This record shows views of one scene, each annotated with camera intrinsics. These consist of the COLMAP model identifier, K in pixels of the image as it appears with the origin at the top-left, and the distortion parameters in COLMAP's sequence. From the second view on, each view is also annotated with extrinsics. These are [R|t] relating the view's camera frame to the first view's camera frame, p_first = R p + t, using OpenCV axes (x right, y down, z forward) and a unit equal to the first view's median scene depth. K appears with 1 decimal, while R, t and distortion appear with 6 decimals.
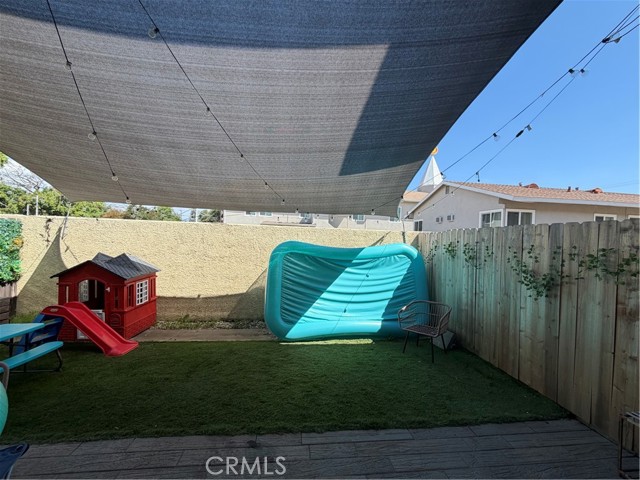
lens RADIAL K [[254.9, 0, 320.2], [0, 254.9, 239.2], [0, 0, 1]] dist [0.003256, -0.000817]
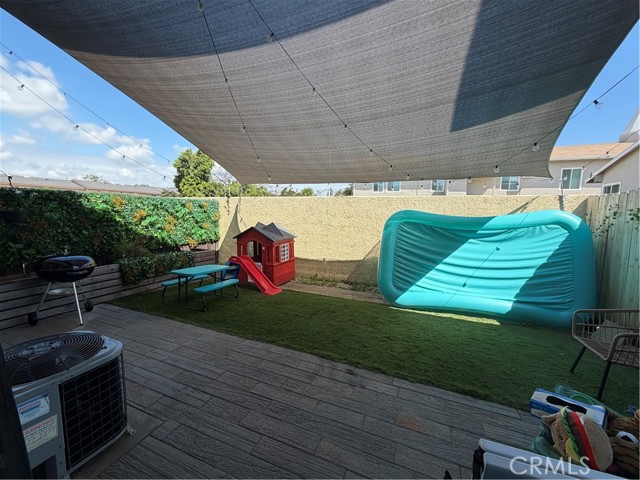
lens RADIAL K [[254.9, 0, 320.8], [0, 254.9, 240.5], [0, 0, 1]] dist [0.003256, -0.000817]
pose [[0.877705, 0.033969, -0.477996, 0.100813], [0.009269, 0.996094, 0.087808, 0.047409], [0.479112, -0.081500, 0.873962, -0.041189]]
